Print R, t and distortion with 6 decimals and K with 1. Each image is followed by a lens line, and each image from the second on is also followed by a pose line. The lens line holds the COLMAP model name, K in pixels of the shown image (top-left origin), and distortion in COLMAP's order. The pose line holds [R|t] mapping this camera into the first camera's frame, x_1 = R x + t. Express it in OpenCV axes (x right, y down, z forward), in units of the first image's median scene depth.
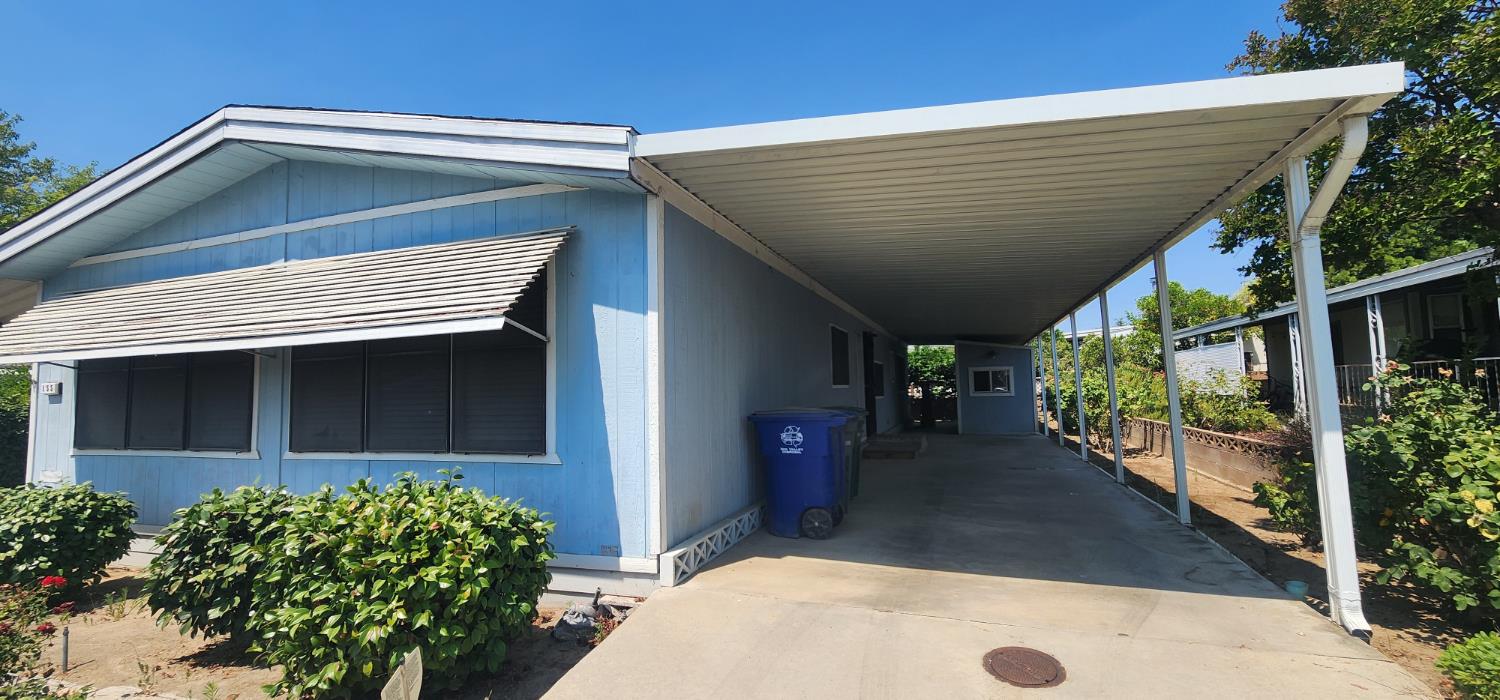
lens RADIAL K [[616.1, 0, 750.0], [0, 616.1, 350.0], [0, 0, 1]] dist [0.003028, -0.000079]
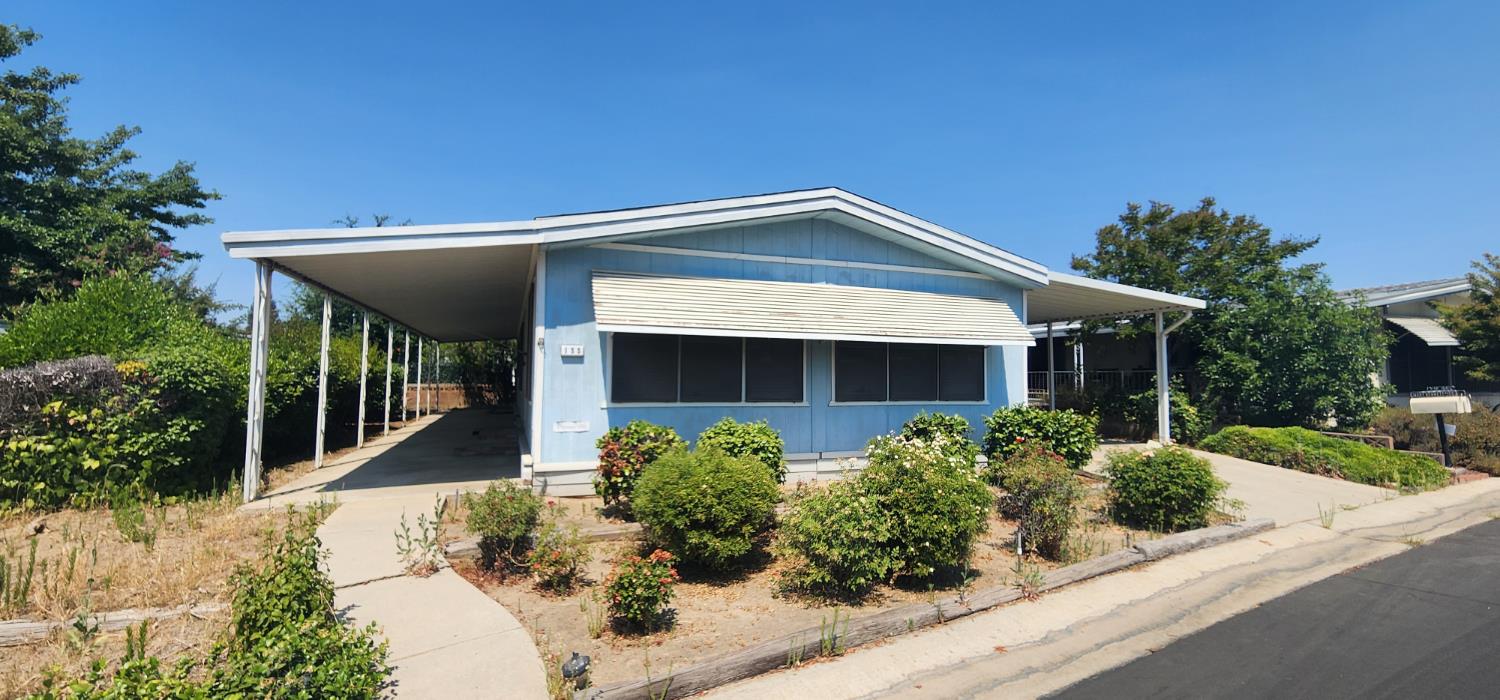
lens RADIAL K [[616.1, 0, 750.0], [0, 616.1, 350.0], [0, 0, 1]] dist [0.003028, -0.000079]
pose [[0.760736, 0.061201, 0.646170, -1.928669], [-0.067952, 0.997583, -0.014485, 0.065180], [-0.645495, -0.032889, 0.763056, -0.100012]]
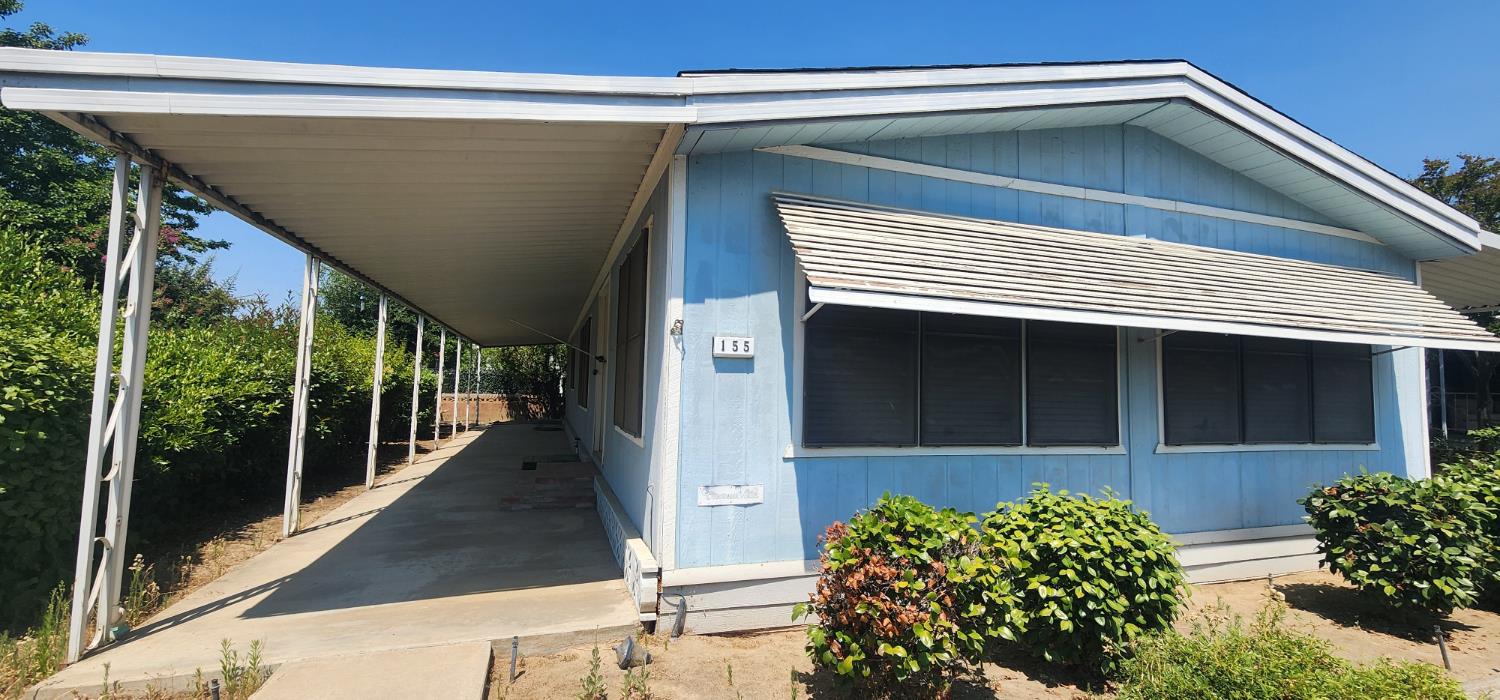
lens RADIAL K [[623.5, 0, 761.8], [0, 623.5, 350.2], [0, 0, 1]] dist [-0.001942, -0.000264]
pose [[0.786770, 0.081351, 0.611862, -1.756068], [-0.080459, 0.996336, -0.029010, 0.095966], [-0.611980, -0.026406, 0.790432, 0.613696]]
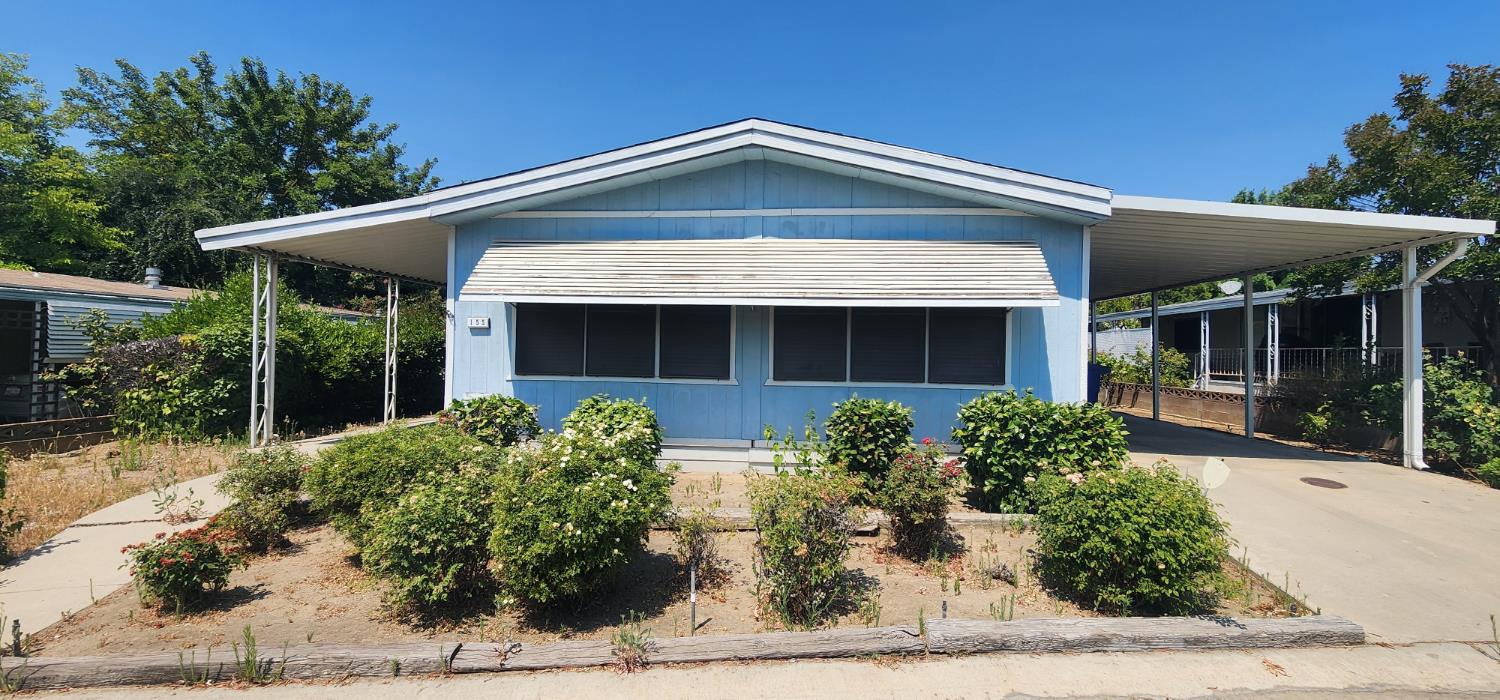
lens RADIAL K [[616.1, 0, 750.0], [0, 616.1, 350.0], [0, 0, 1]] dist [0.003028, -0.000079]
pose [[0.966591, 0.040146, 0.253160, -1.106596], [-0.055438, 0.997025, 0.053558, 0.027566], [-0.250256, -0.065803, 0.965941, -0.290063]]
